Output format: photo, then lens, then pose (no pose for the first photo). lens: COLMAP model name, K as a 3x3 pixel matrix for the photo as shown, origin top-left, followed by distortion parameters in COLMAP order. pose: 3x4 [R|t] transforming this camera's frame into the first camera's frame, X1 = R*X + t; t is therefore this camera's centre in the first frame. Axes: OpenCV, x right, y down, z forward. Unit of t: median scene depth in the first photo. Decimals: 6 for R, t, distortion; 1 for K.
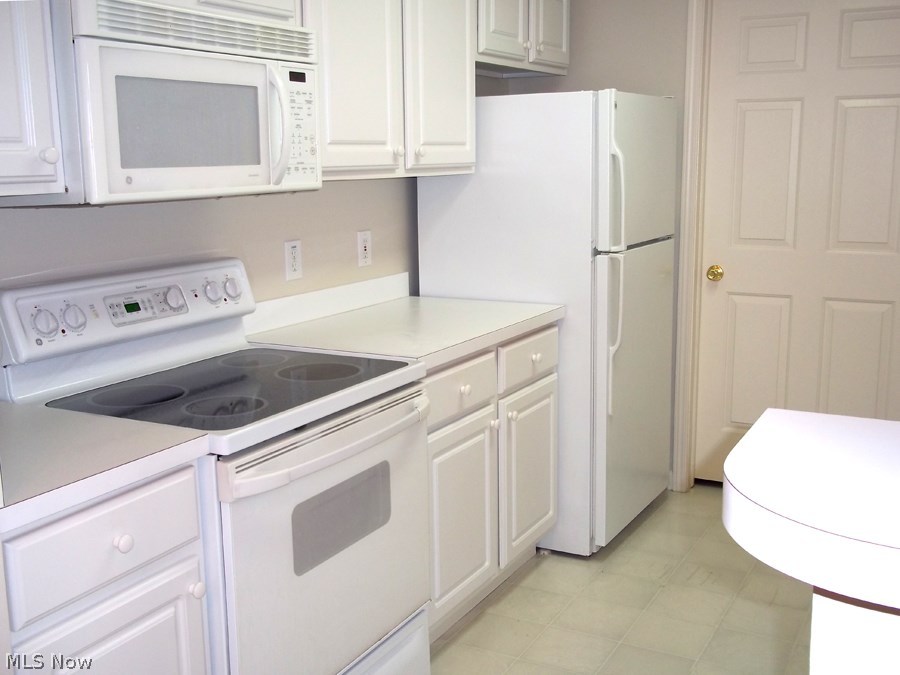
lens RADIAL K [[978.2, 0, 450.0], [0, 978.2, 337.5], [0, 0, 1]] dist [-0.016668, 0.002441]
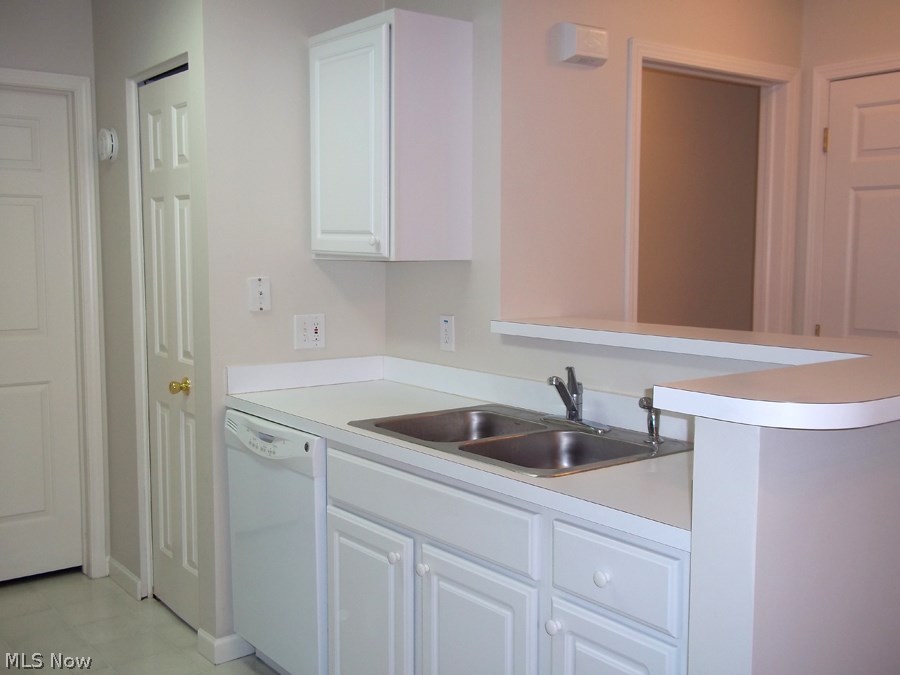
lens RADIAL K [[978.2, 0, 450.0], [0, 978.2, 337.5], [0, 0, 1]] dist [-0.016668, 0.002441]
pose [[-0.408912, 0.135067, -0.902523, 1.031652], [-0.128111, 0.970696, 0.203314, -0.371696], [0.903537, 0.198761, -0.379625, 1.772831]]
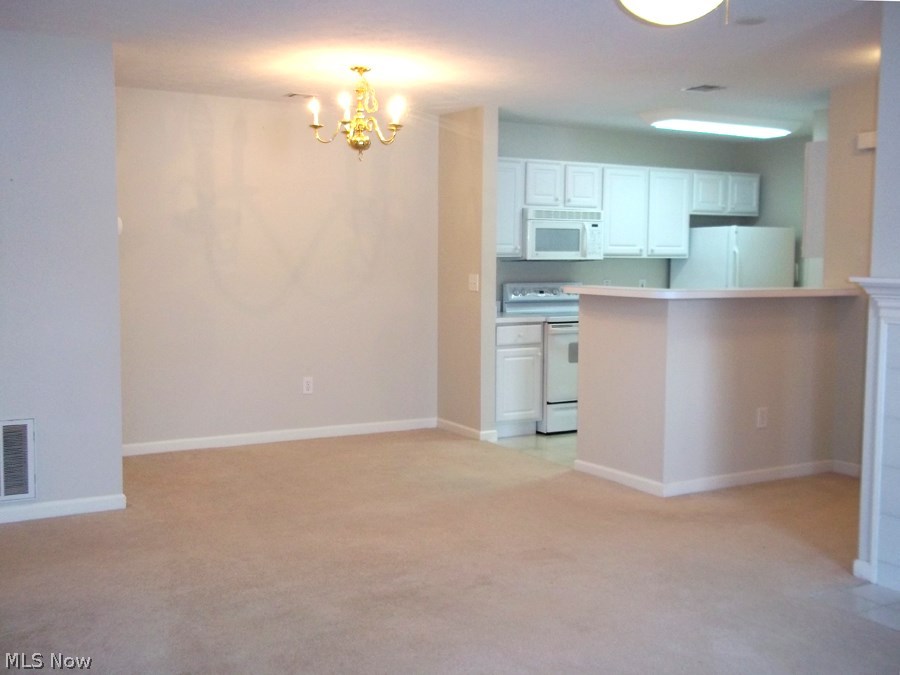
lens RADIAL K [[978.2, 0, 450.0], [0, 978.2, 337.5], [0, 0, 1]] dist [-0.016668, 0.002441]
pose [[0.851617, 0.063005, -0.520365, 1.149300], [-0.113302, 0.991407, -0.065388, 0.373287], [0.511773, 0.114644, 0.851437, -1.987361]]
